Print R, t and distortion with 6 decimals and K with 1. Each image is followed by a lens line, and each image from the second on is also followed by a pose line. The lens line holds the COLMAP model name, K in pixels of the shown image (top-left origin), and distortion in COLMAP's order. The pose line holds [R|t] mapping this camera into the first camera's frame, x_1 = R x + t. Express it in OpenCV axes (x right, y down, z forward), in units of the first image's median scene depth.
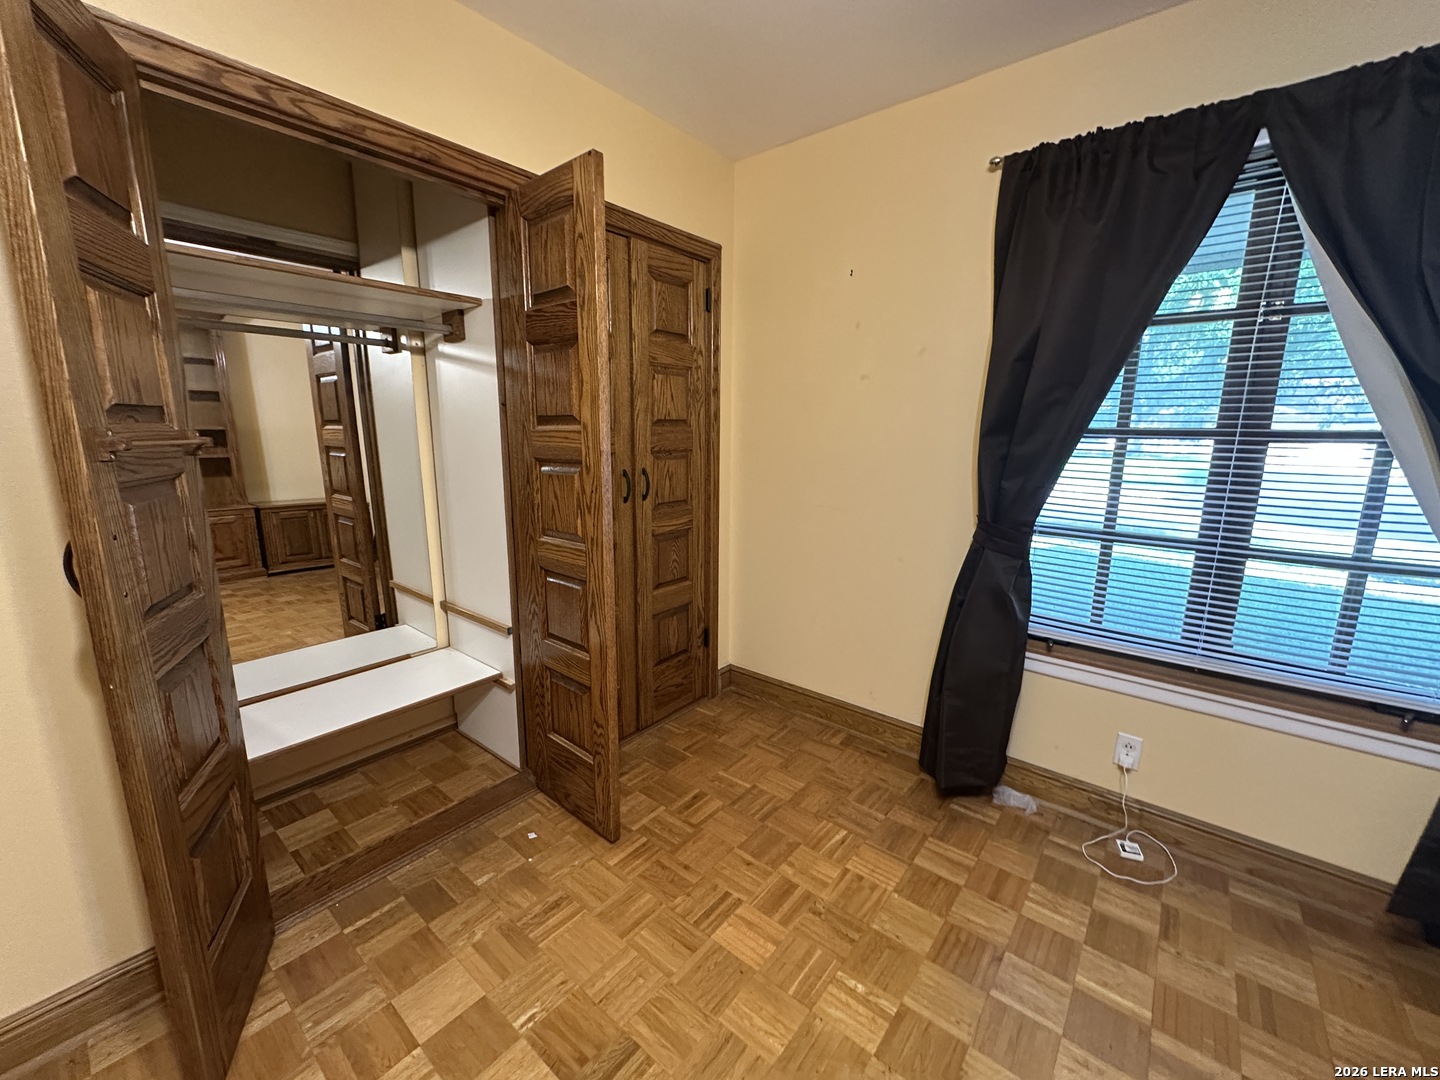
lens RADIAL K [[576.1, 0, 719.4], [0, 576.1, 539.6], [0, 0, 1]] dist [-0.006542, -0.000007]
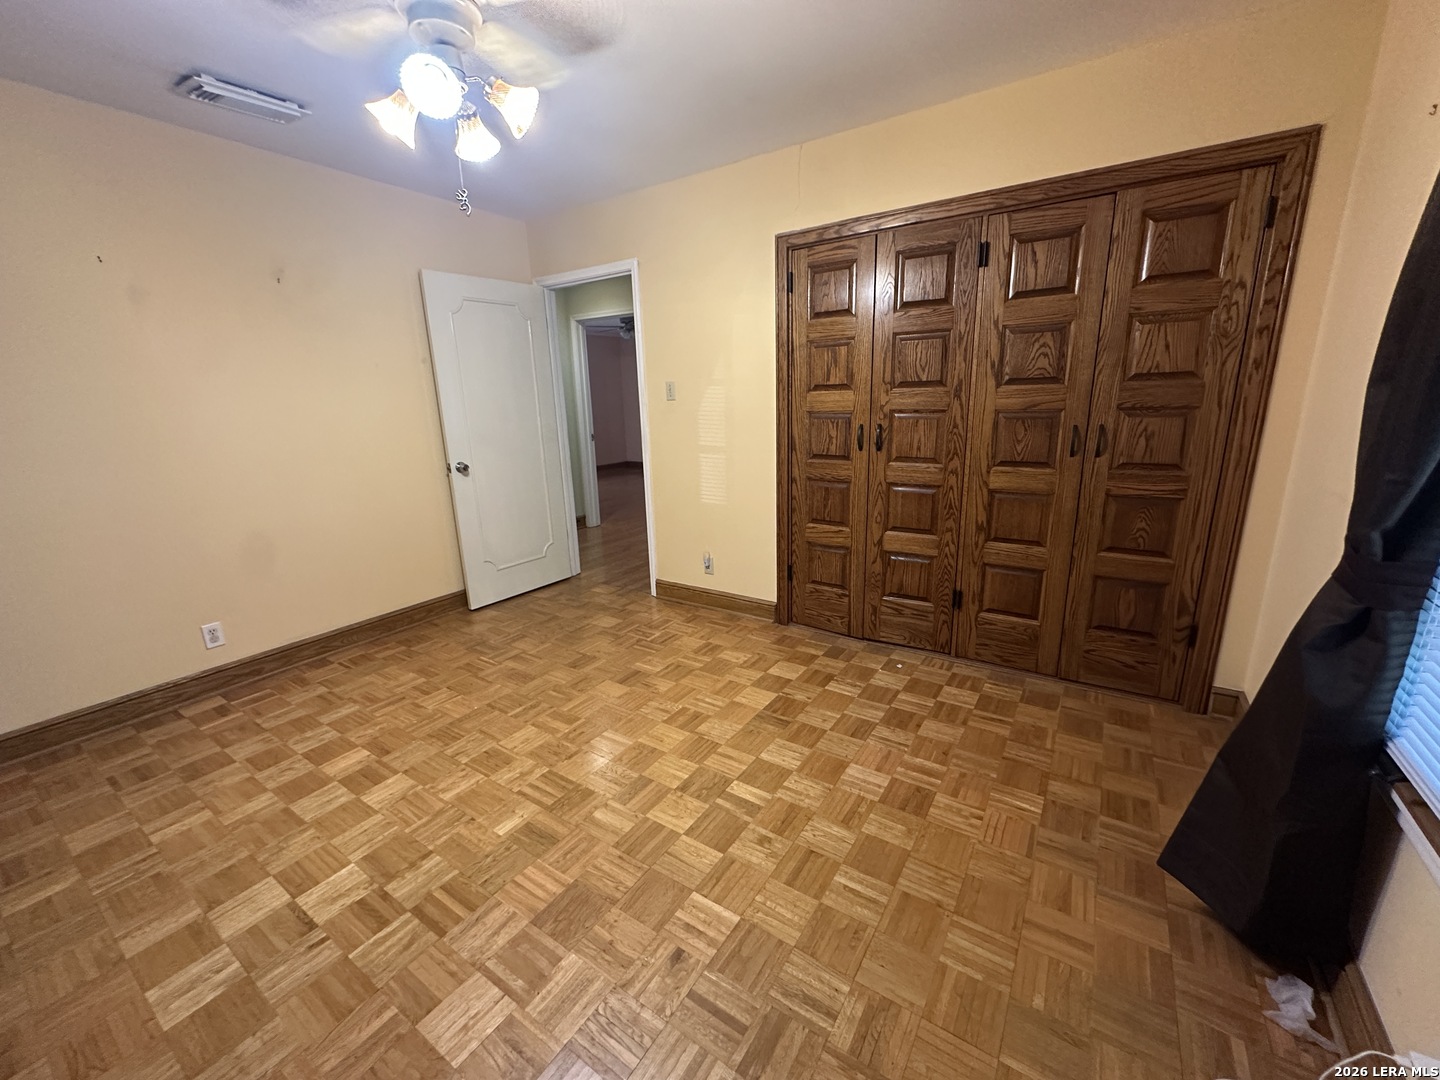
lens RADIAL K [[576.1, 0, 726.6], [0, 576.1, 541.9], [0, 0, 1]] dist [-0.006542, -0.000007]
pose [[0.106720, 0.230332, -0.967243, 0.768058], [-0.161536, 0.963890, 0.211711, -0.031671], [0.981079, 0.133651, 0.140073, 0.233457]]
